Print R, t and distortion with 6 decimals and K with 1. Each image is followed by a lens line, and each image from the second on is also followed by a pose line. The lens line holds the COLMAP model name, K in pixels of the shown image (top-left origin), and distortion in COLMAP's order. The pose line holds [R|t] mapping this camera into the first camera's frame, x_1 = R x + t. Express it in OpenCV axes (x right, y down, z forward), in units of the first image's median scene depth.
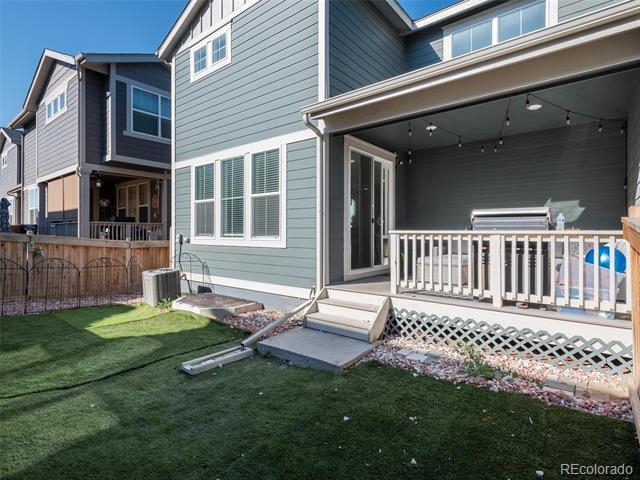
lens RADIAL K [[335.7, 0, 320.0], [0, 335.7, 240.0], [0, 0, 1]] dist [0.000783, -0.000032]
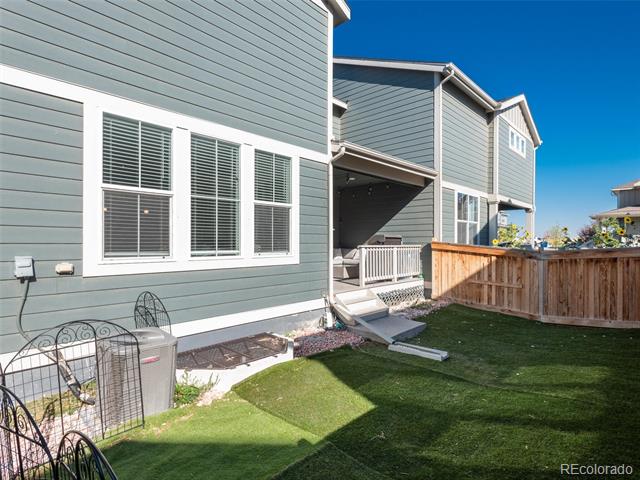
lens RADIAL K [[335.7, 0, 320.0], [0, 335.7, 240.0], [0, 0, 1]] dist [0.000783, -0.000032]
pose [[0.098543, 0.005751, 0.995116, -0.998790], [0.022712, 0.999710, -0.008026, -0.032854], [-0.994874, 0.023392, 0.098384, 0.796750]]
